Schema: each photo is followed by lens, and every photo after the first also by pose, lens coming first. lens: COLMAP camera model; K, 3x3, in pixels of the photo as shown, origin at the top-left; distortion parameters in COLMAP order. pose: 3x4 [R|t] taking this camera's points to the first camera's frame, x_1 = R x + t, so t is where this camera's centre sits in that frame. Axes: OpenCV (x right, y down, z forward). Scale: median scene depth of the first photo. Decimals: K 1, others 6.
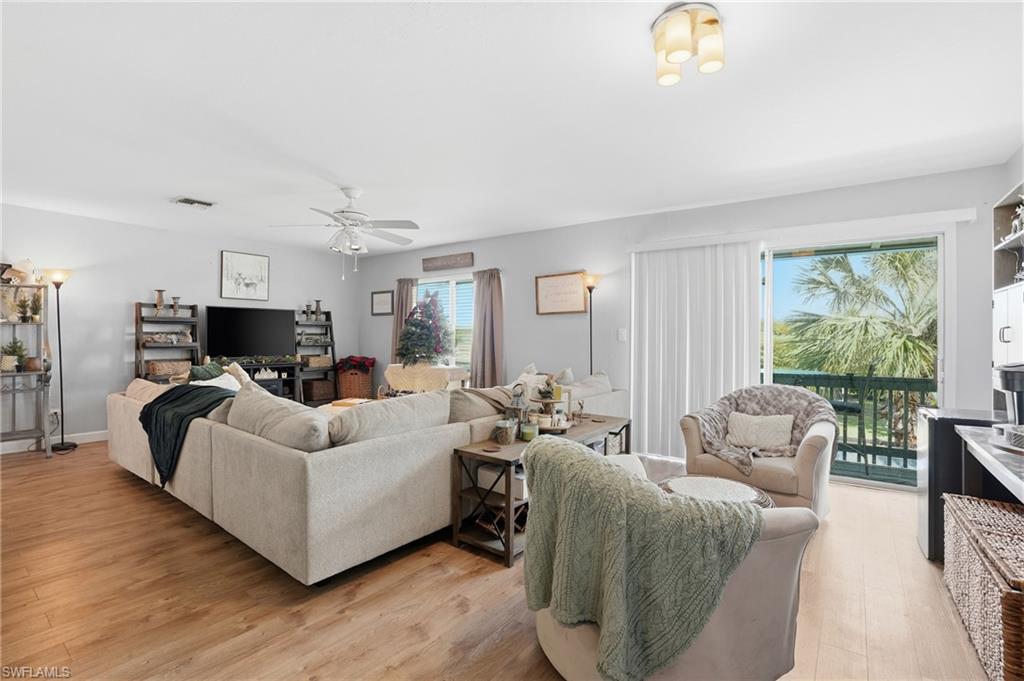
lens RADIAL K [[475.7, 0, 492.8], [0, 475.7, 337.7], [0, 0, 1]] dist [-0.060722, 0.022312]
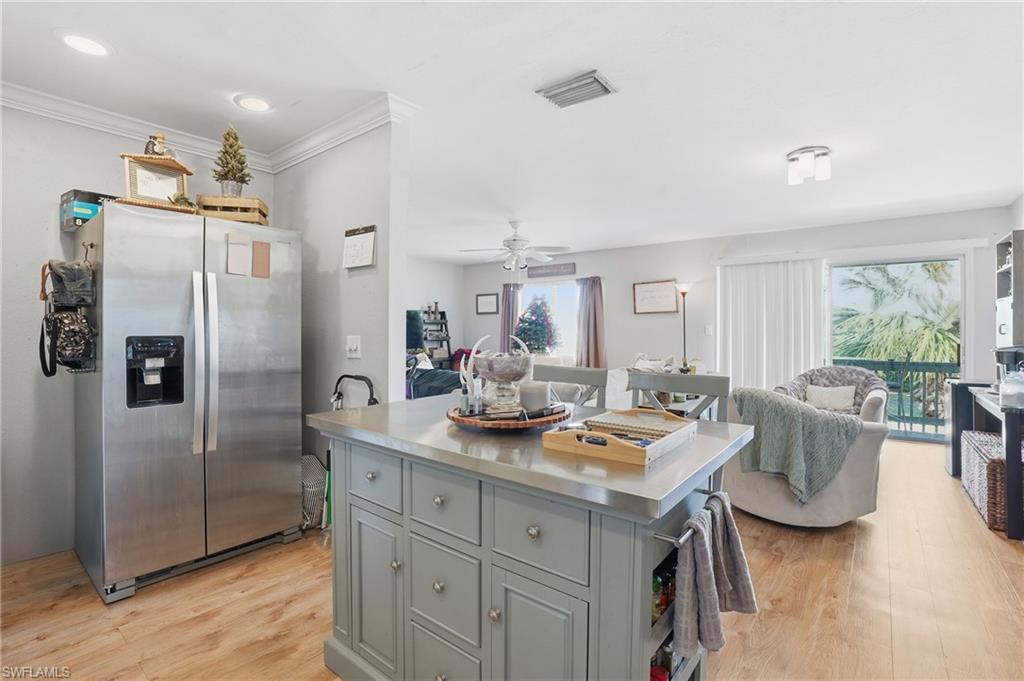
lens RADIAL K [[470.6, 0, 508.3], [0, 470.6, 334.5], [0, 0, 1]] dist [-0.050535, 0.020062]
pose [[0.999766, -0.005807, -0.020845, -0.232768], [0.005912, 0.999970, 0.004983, -0.002985], [0.020815, -0.005106, 0.999770, -0.259717]]
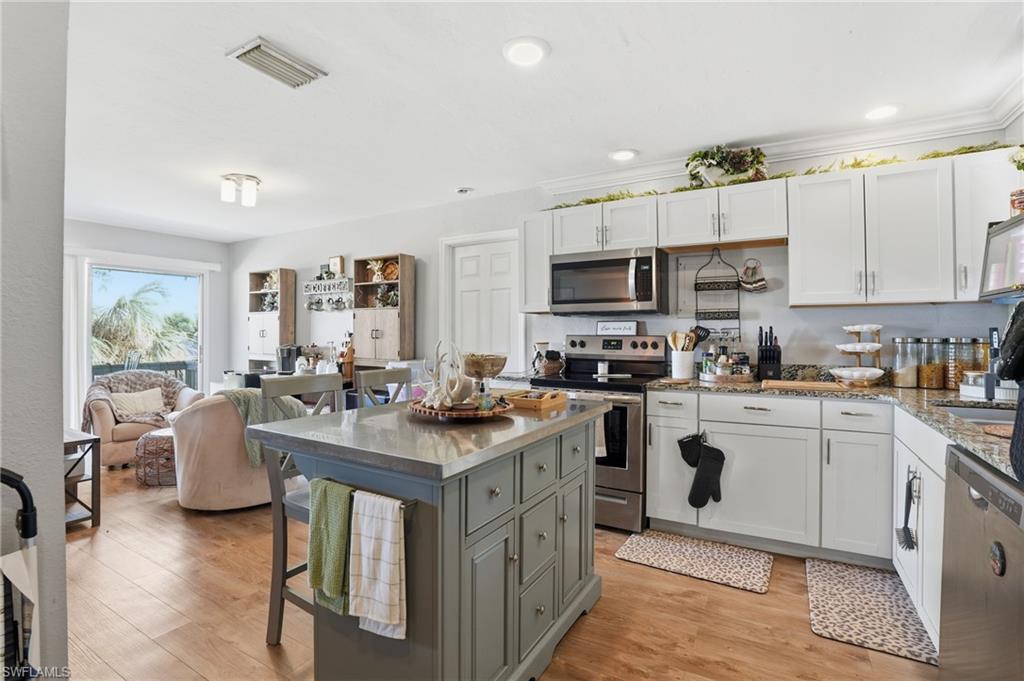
lens RADIAL K [[470.6, 0, 508.3], [0, 470.6, 334.5], [0, 0, 1]] dist [-0.050535, 0.020062]
pose [[-0.118137, -0.007804, 0.992967, -0.579846], [0.003627, 0.999959, 0.008290, -0.007976], [-0.992991, 0.004581, -0.118103, 0.036645]]
